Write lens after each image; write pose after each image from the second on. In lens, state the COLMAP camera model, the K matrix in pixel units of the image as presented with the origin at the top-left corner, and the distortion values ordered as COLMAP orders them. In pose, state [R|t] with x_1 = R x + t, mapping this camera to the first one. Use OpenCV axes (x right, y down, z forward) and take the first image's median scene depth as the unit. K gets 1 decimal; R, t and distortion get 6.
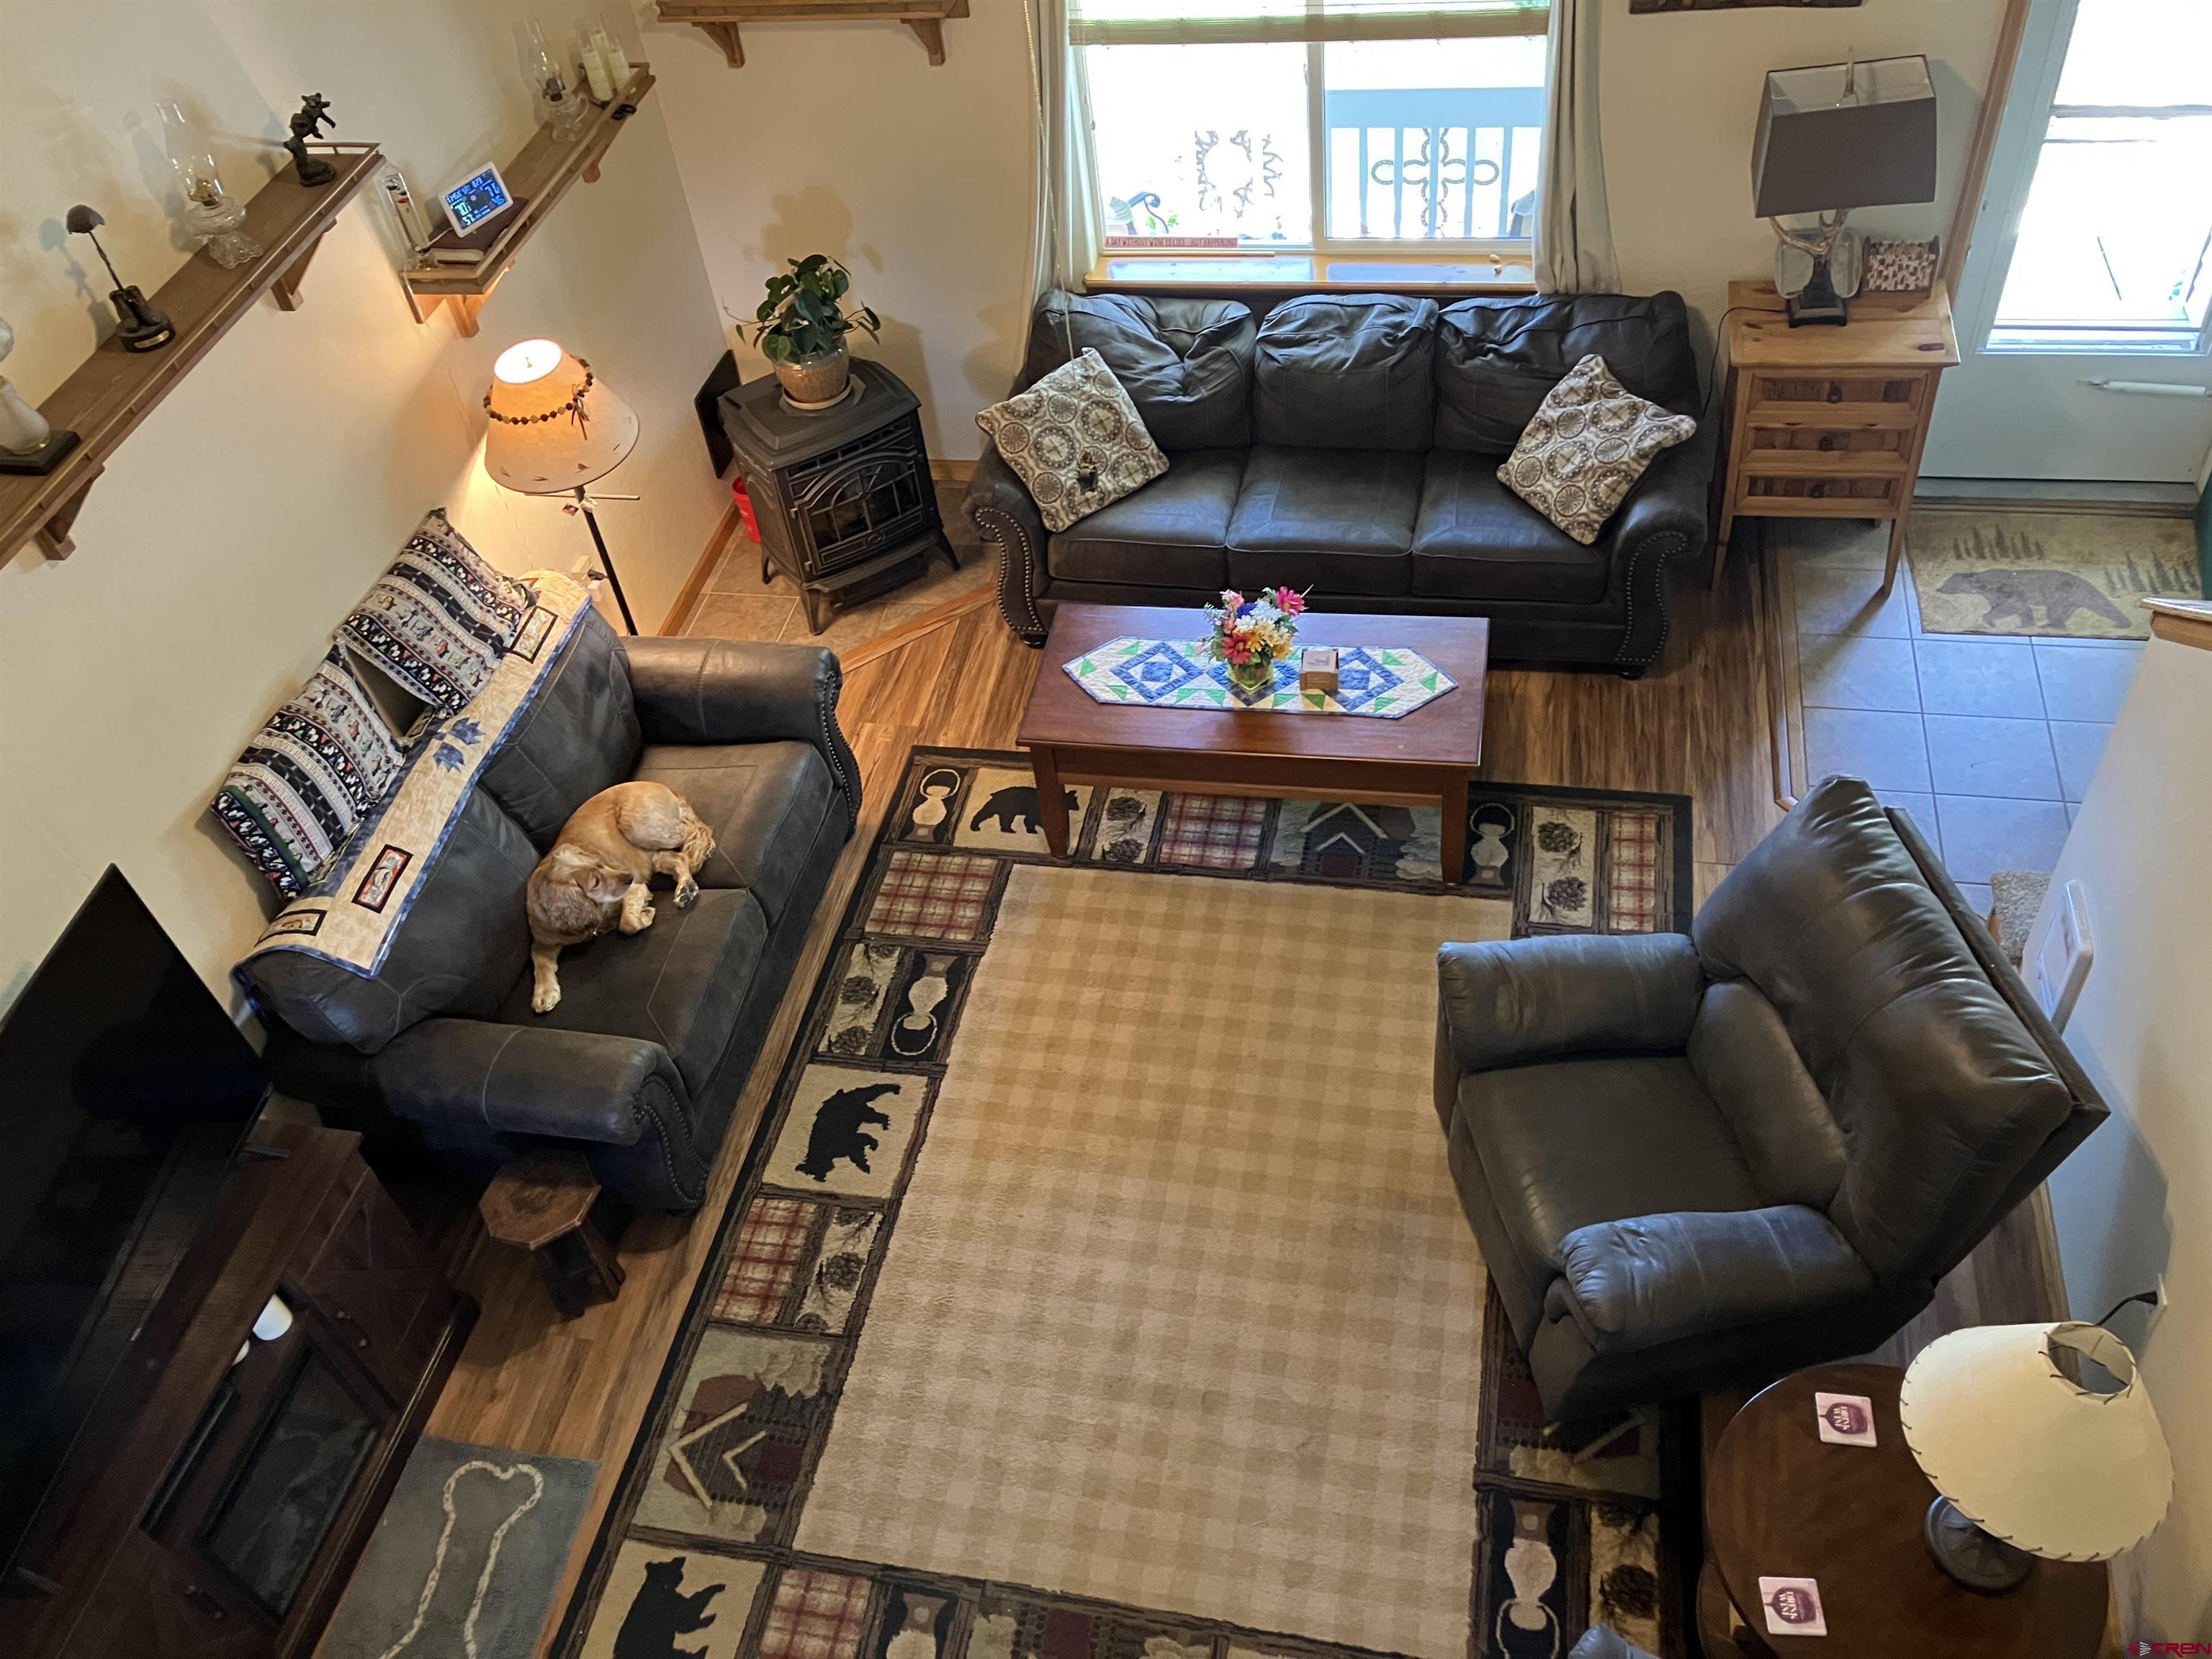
lens RADIAL K [[1832.7, 0, 1093.4], [0, 1832.7, 825.1], [0, 0, 1]] dist [0.023059, -0.012860]
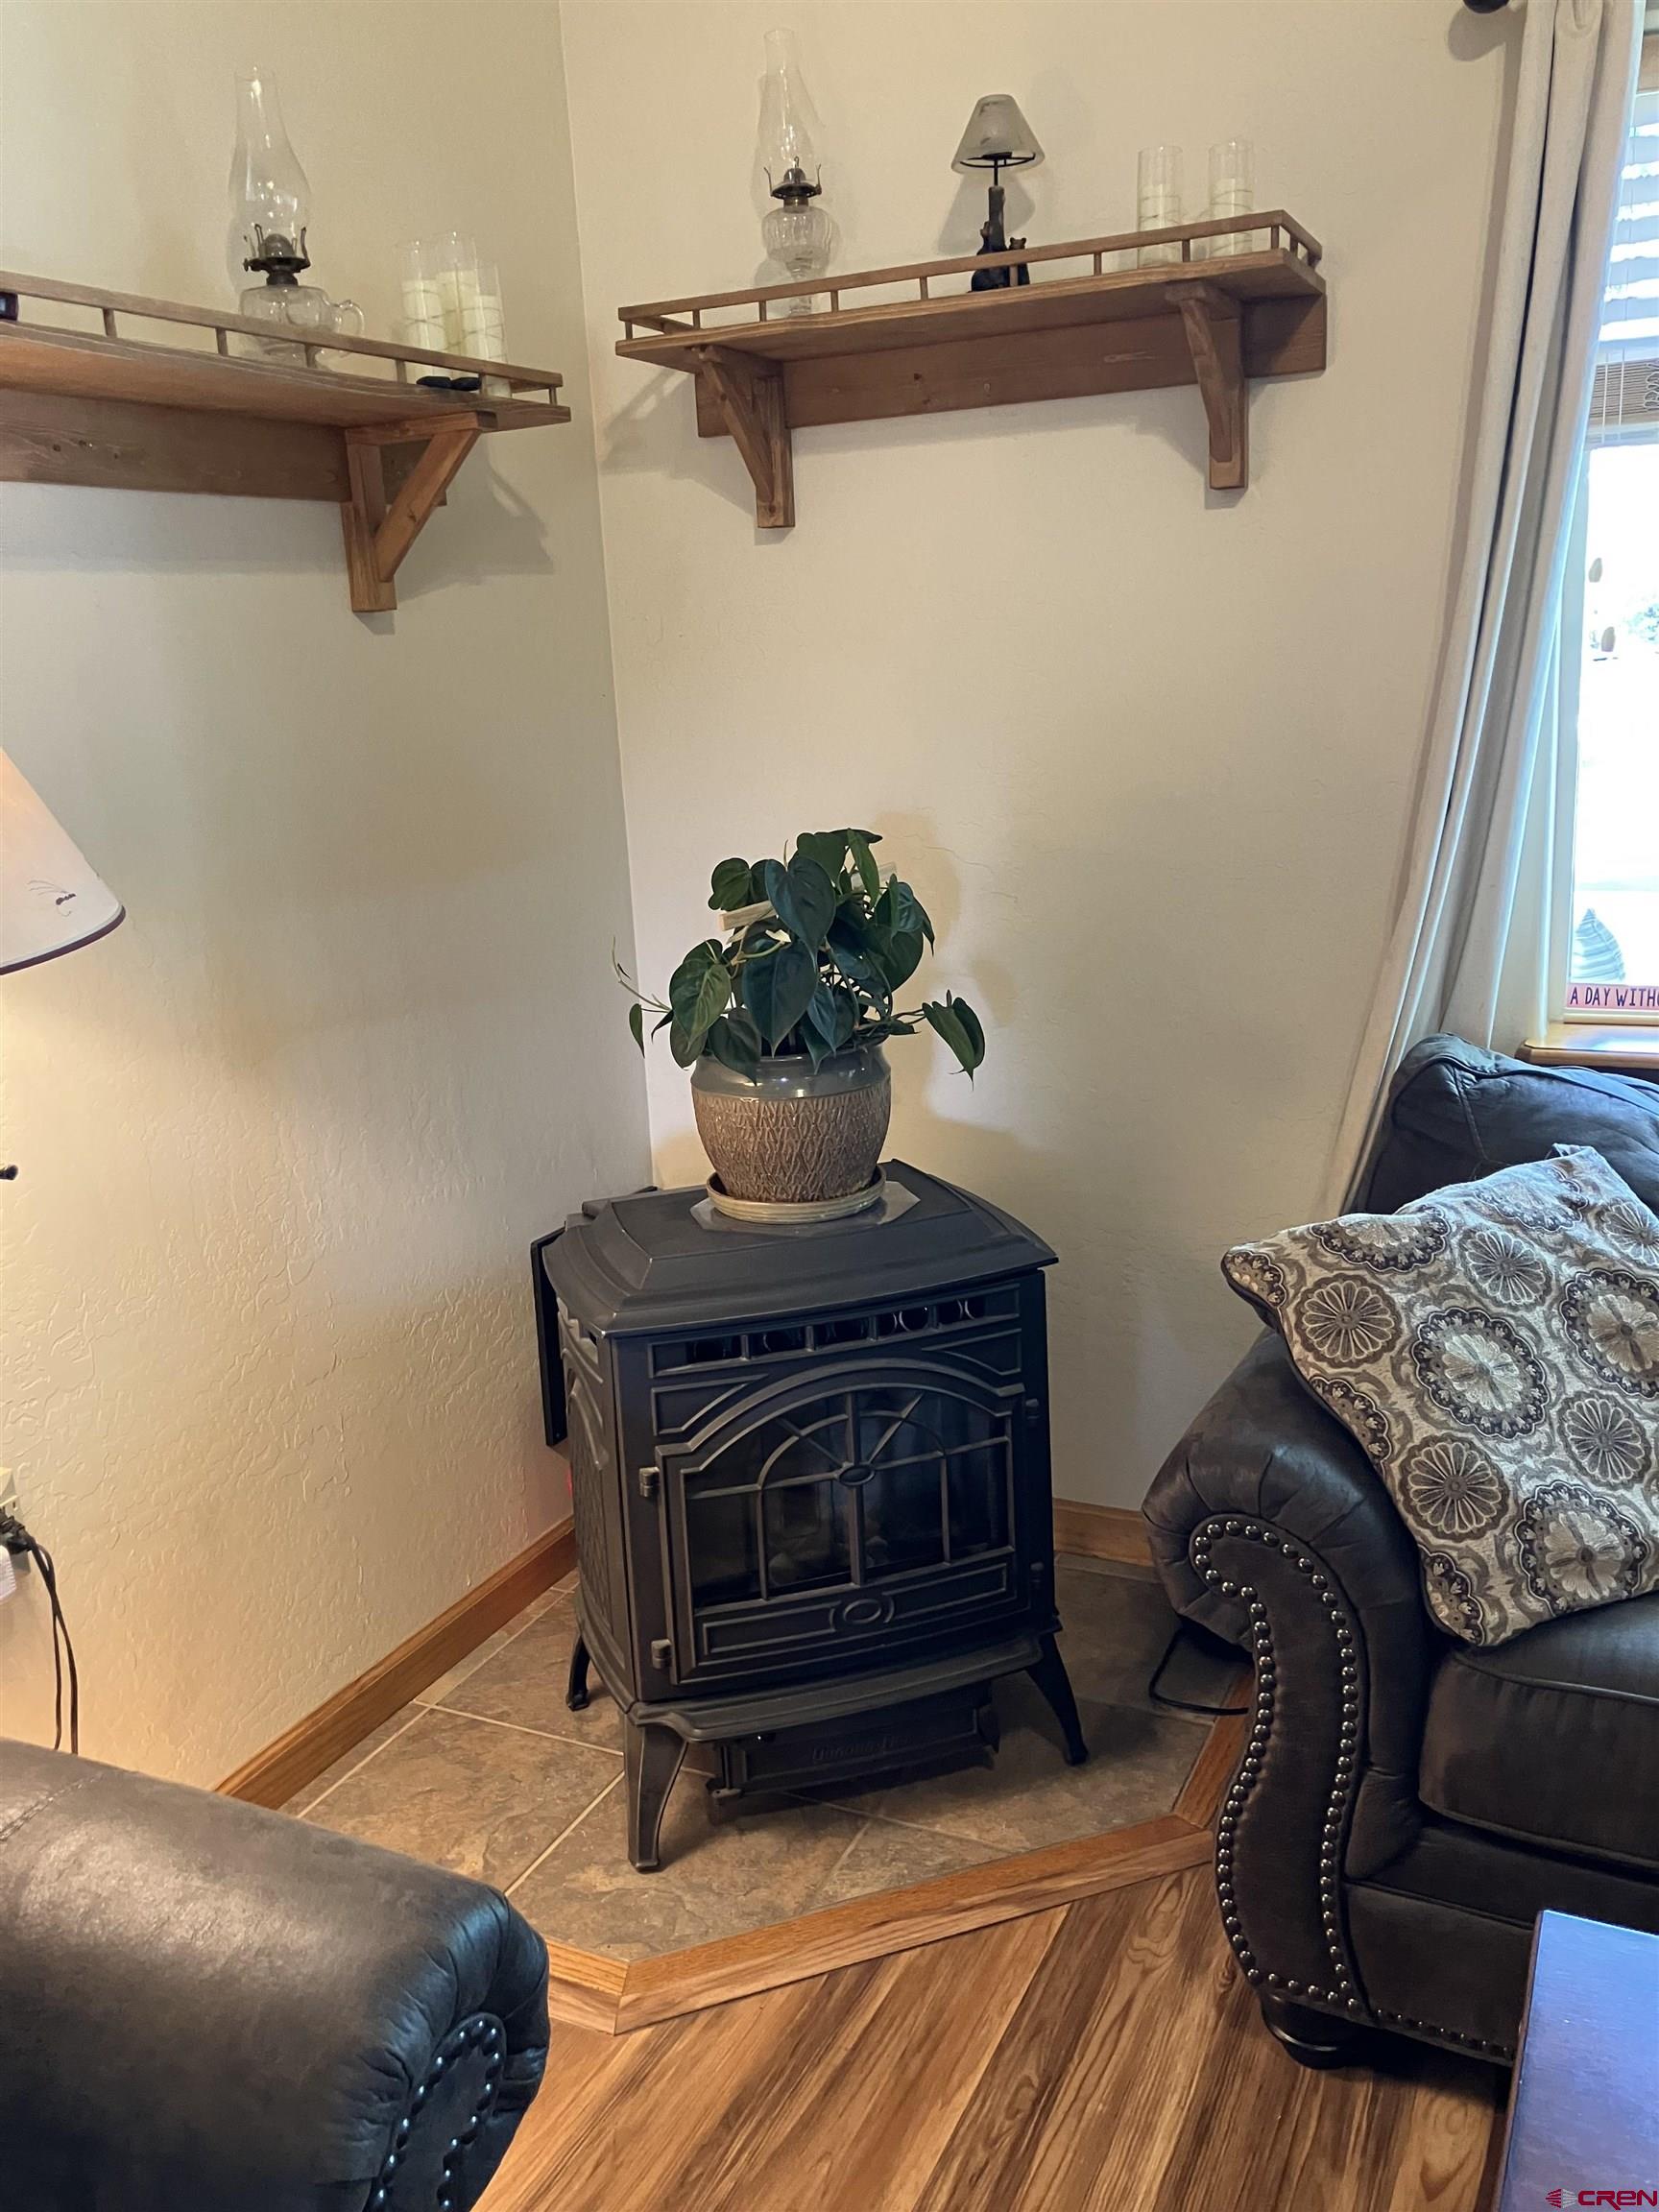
lens RADIAL K [[1832.7, 0, 860.8], [0, 1832.7, 1124.6], [0, 0, 1]] dist [0.023059, -0.012860]
pose [[0.970969, 0.117637, -0.208281, -0.059924], [-0.206660, 0.851023, -0.482754, -0.068760], [0.120462, 0.511782, 0.850628, 0.679414]]
